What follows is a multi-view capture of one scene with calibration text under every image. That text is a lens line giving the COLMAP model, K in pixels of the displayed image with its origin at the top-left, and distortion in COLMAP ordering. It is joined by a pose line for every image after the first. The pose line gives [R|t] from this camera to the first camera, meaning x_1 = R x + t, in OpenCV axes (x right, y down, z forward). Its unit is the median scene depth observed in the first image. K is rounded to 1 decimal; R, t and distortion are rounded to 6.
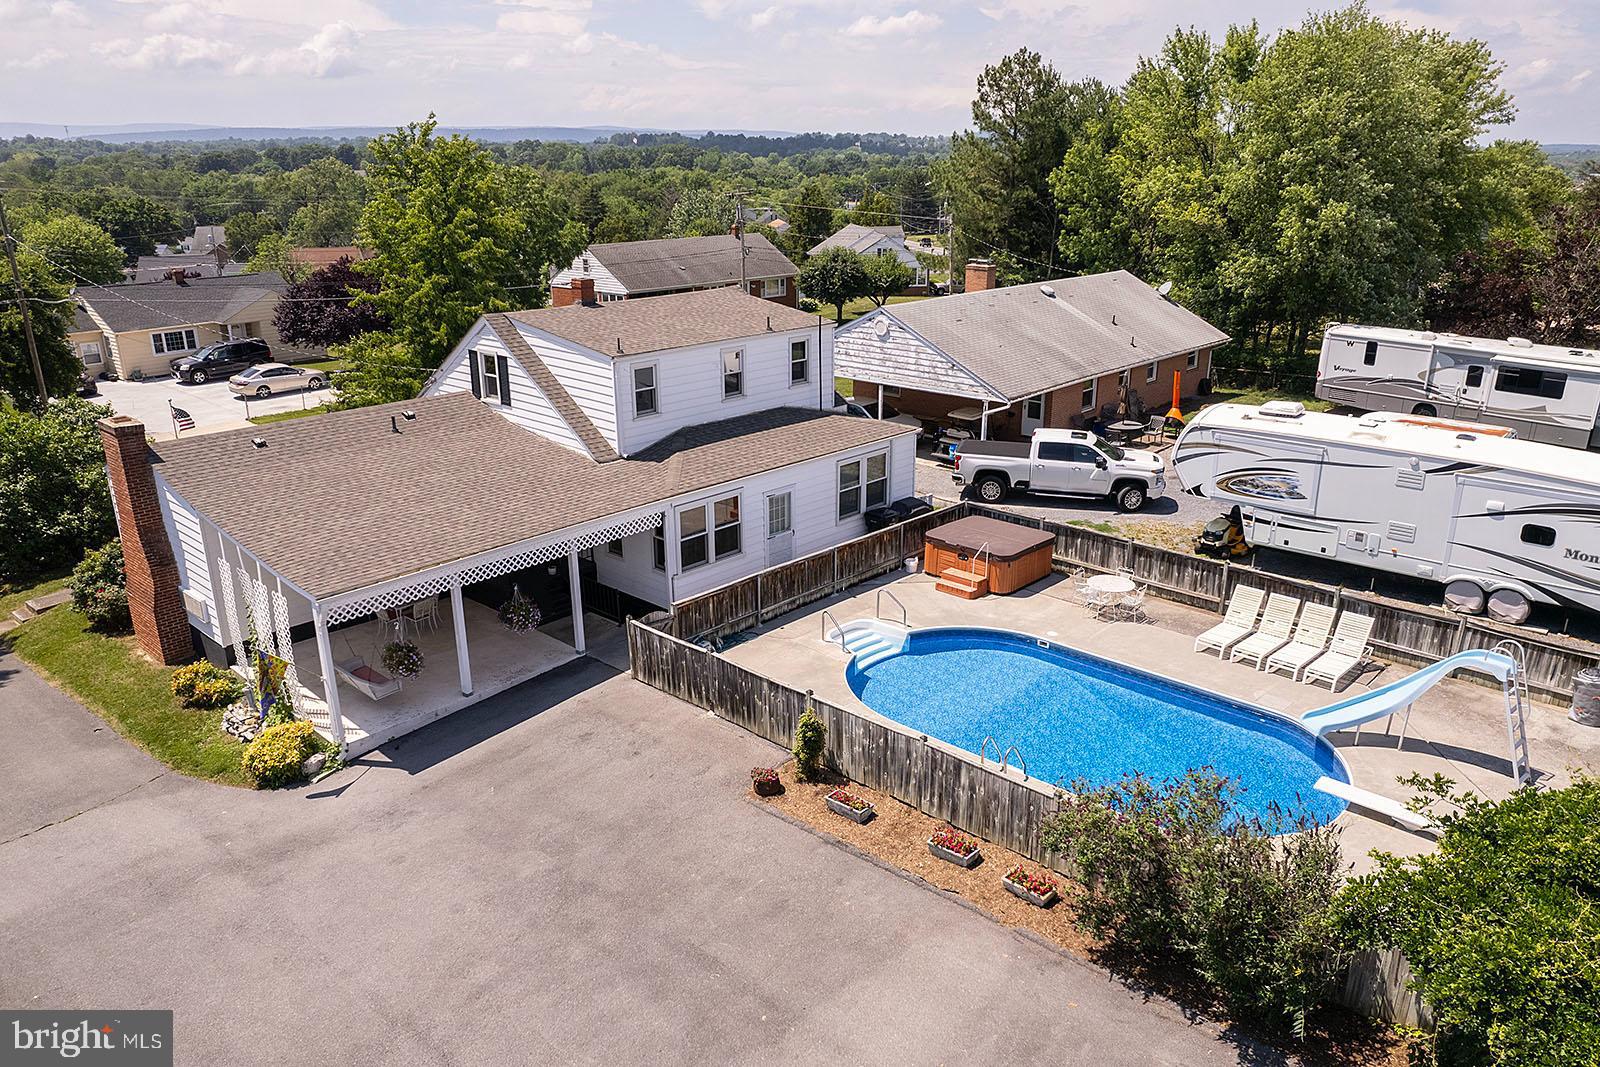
lens RADIAL K [[1137.1, 0, 807.9], [0, 1137.1, 595.1], [0, 0, 1]] dist [-0.042536, 0.001863]
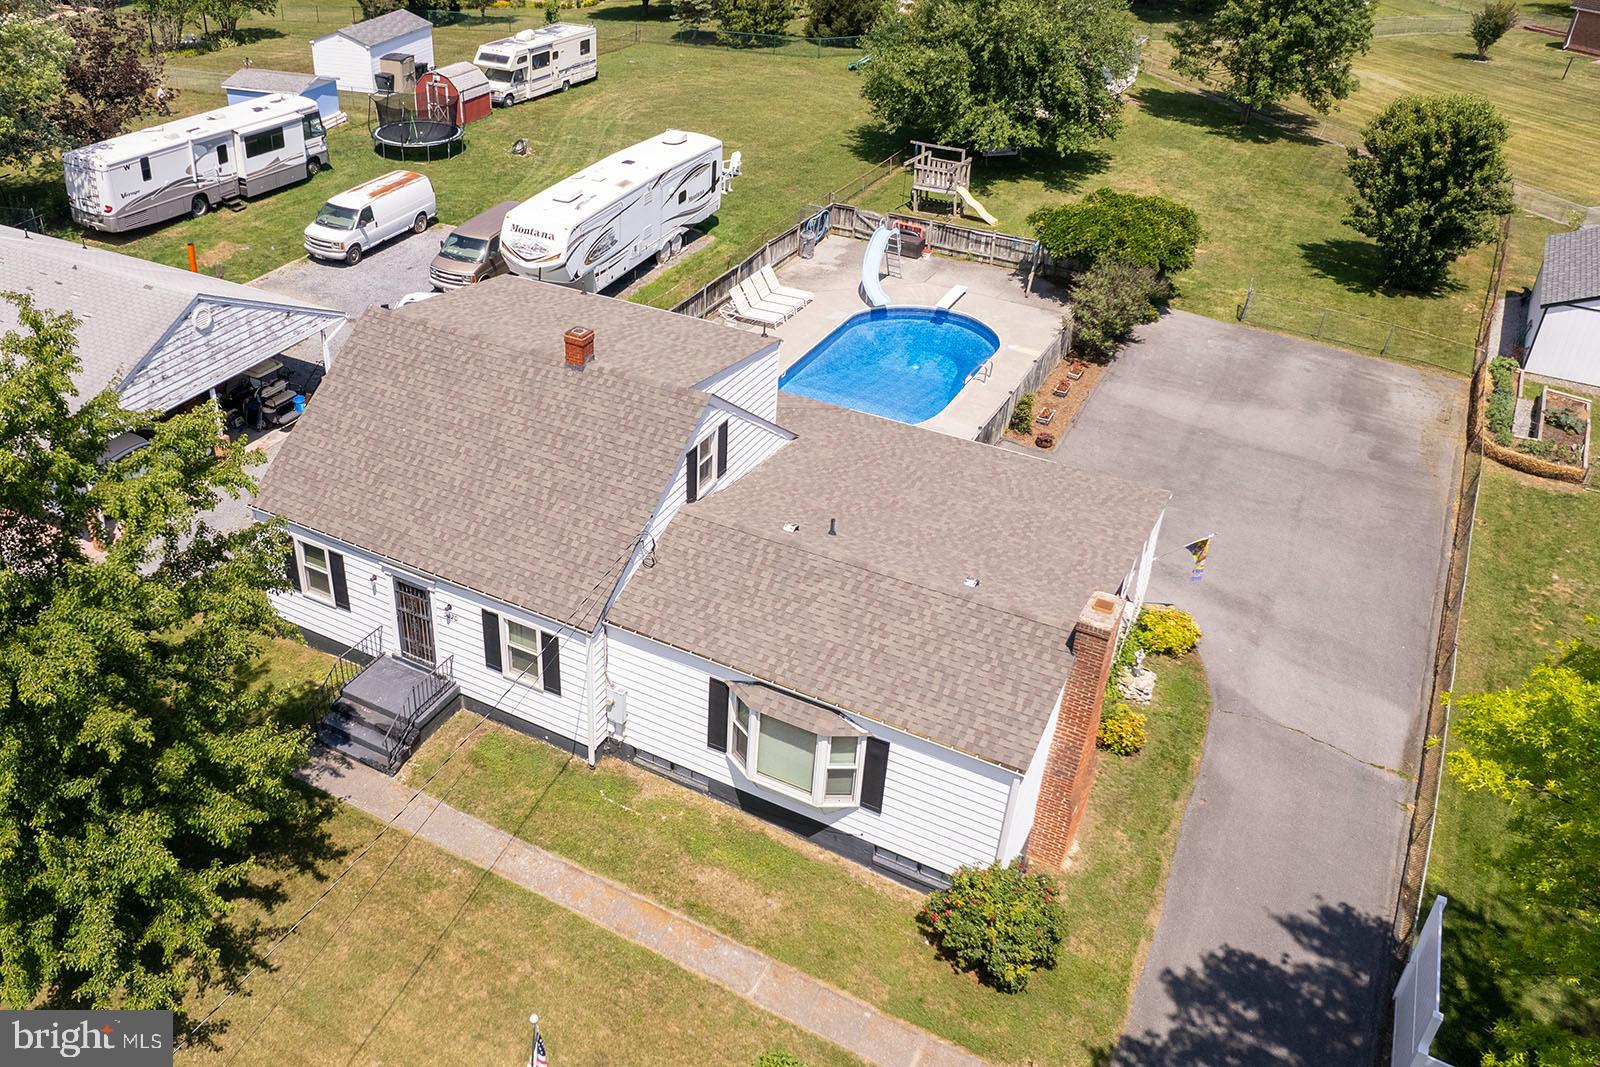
lens RADIAL K [[1321.8, 0, 657.4], [0, 1321.8, 490.9], [0, 0, 1]] dist [-0.053305, 0.036572]
pose [[-0.205166, -0.499606, 0.841606, -1.128237], [0.353621, 0.763970, 0.539725, -0.730525], [-0.912611, 0.408343, 0.019930, 1.065926]]
